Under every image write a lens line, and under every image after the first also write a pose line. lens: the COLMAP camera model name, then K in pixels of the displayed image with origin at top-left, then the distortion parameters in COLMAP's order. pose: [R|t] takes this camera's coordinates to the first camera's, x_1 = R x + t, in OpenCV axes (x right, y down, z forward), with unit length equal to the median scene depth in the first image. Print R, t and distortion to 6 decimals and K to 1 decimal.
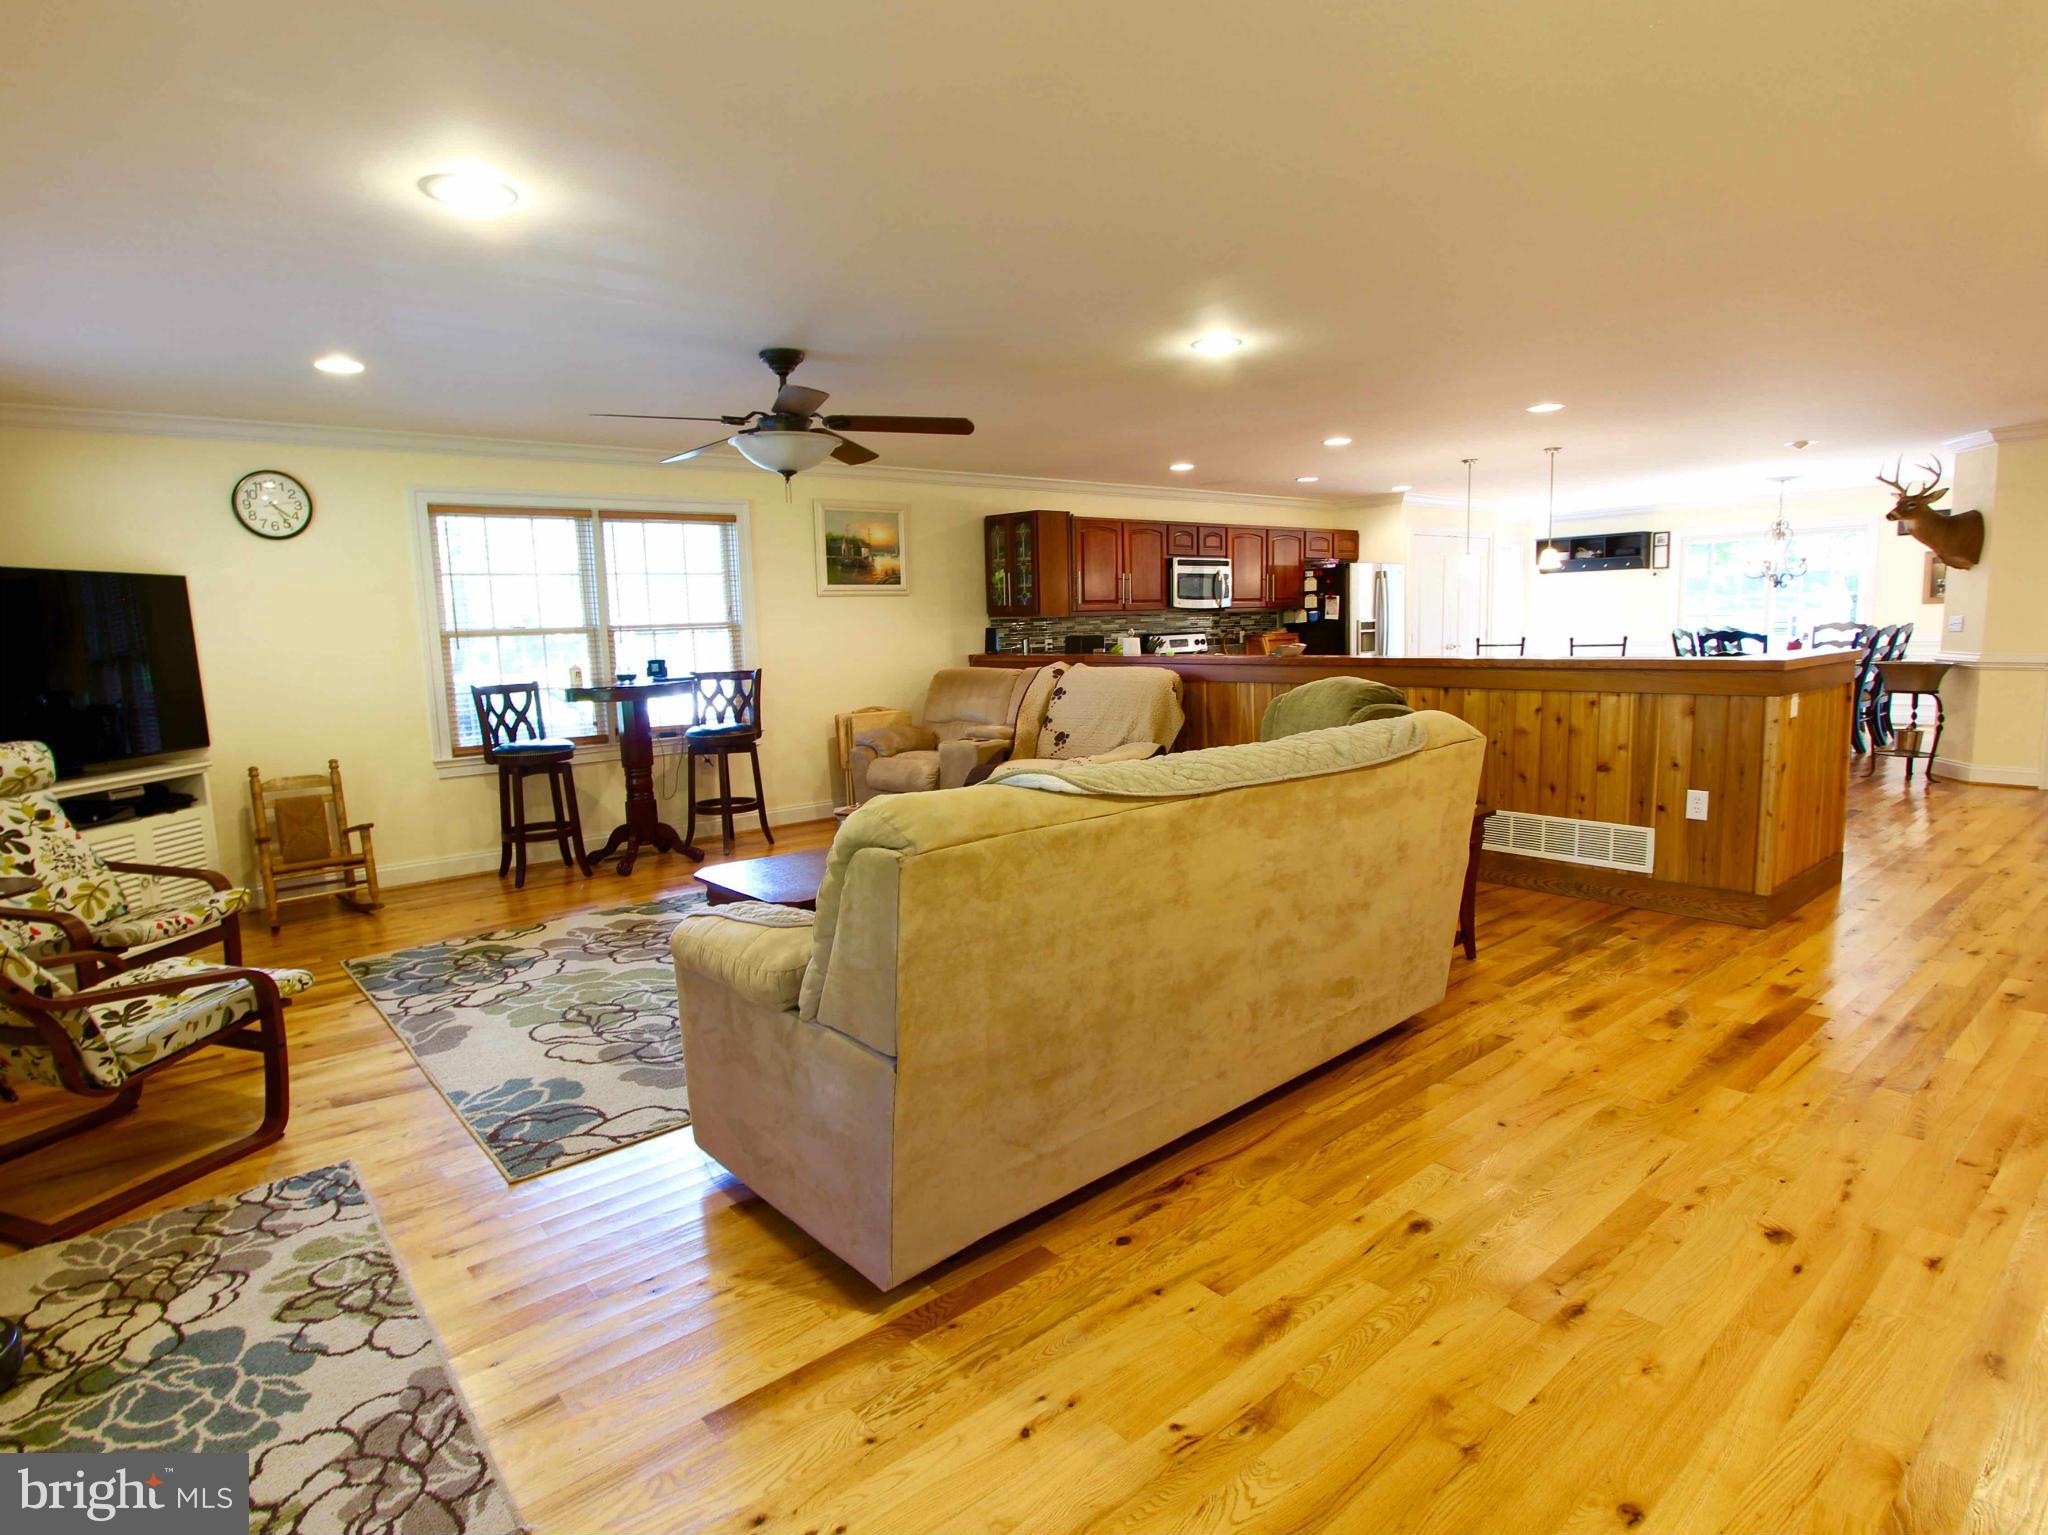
lens RADIAL K [[1092.2, 0, 1017.3], [0, 1092.2, 766.9], [0, 0, 1]] dist [-0.019326, 0.002921]
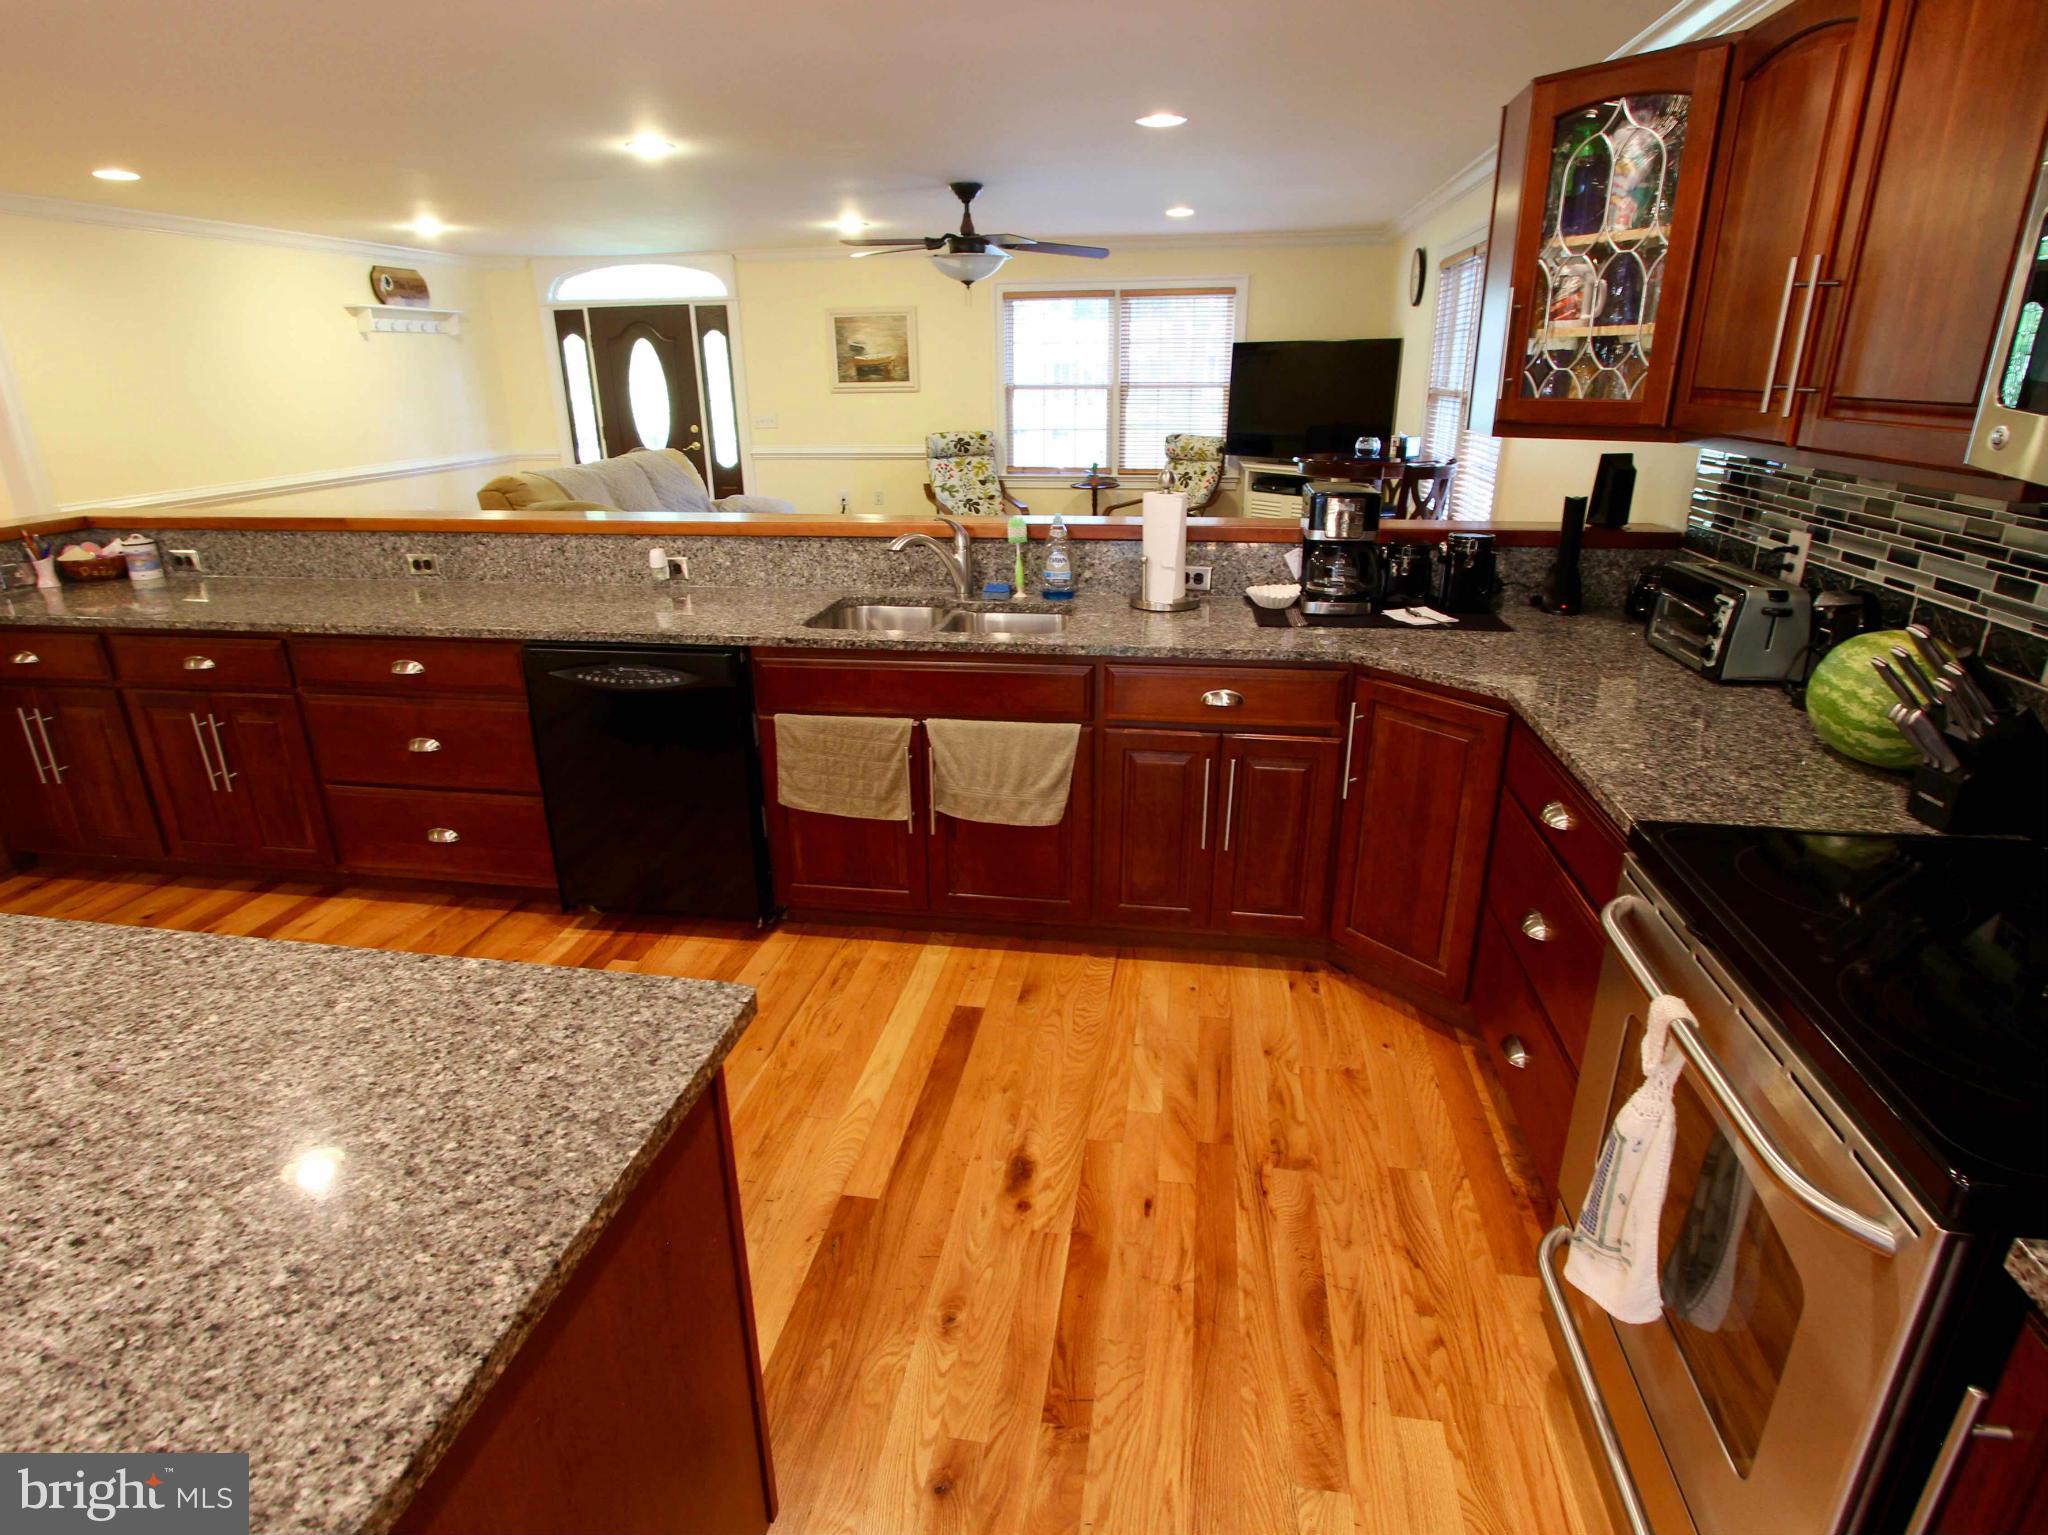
lens RADIAL K [[1092.2, 0, 1017.3], [0, 1092.2, 766.9], [0, 0, 1]] dist [-0.019326, 0.002921]
pose [[-0.754121, 0.263703, -0.601468, 0.509159], [-0.052355, 0.888789, 0.455316, -0.256382], [0.654646, 0.374853, -0.656448, 1.554477]]
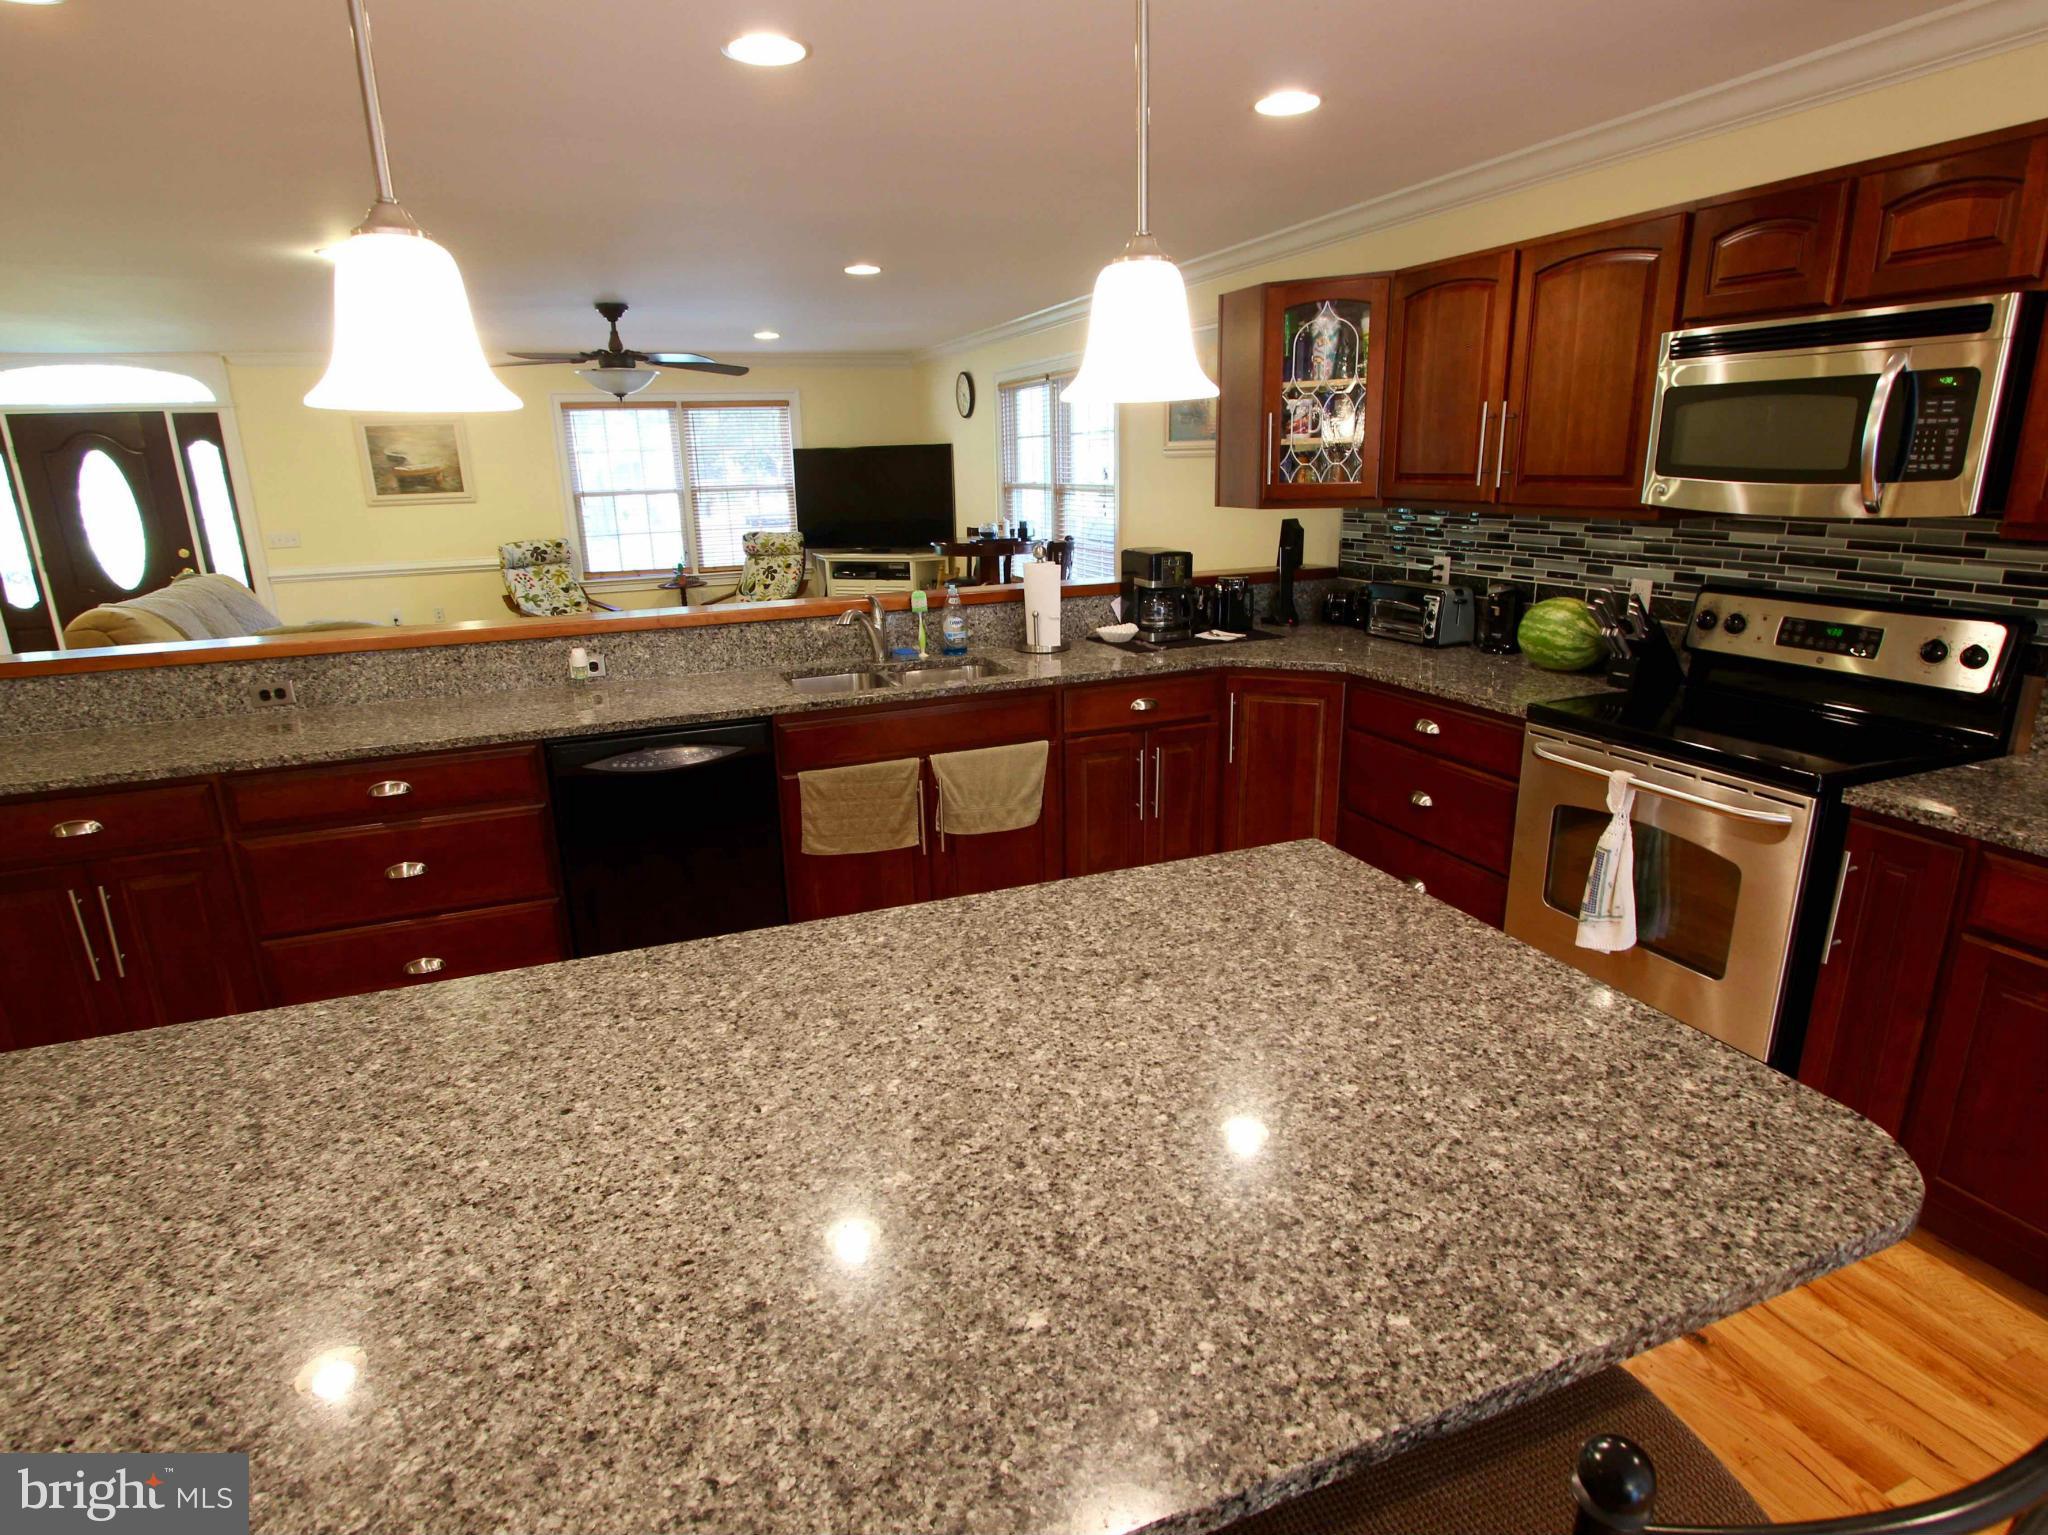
lens RADIAL K [[1092.2, 0, 1017.3], [0, 1092.2, 766.9], [0, 0, 1]] dist [-0.019326, 0.002921]
pose [[-0.307082, 0.296102, -0.904447, 0.747632], [-0.092164, 0.936646, 0.337935, -0.248311], [0.947210, 0.187131, -0.260337, 1.404795]]
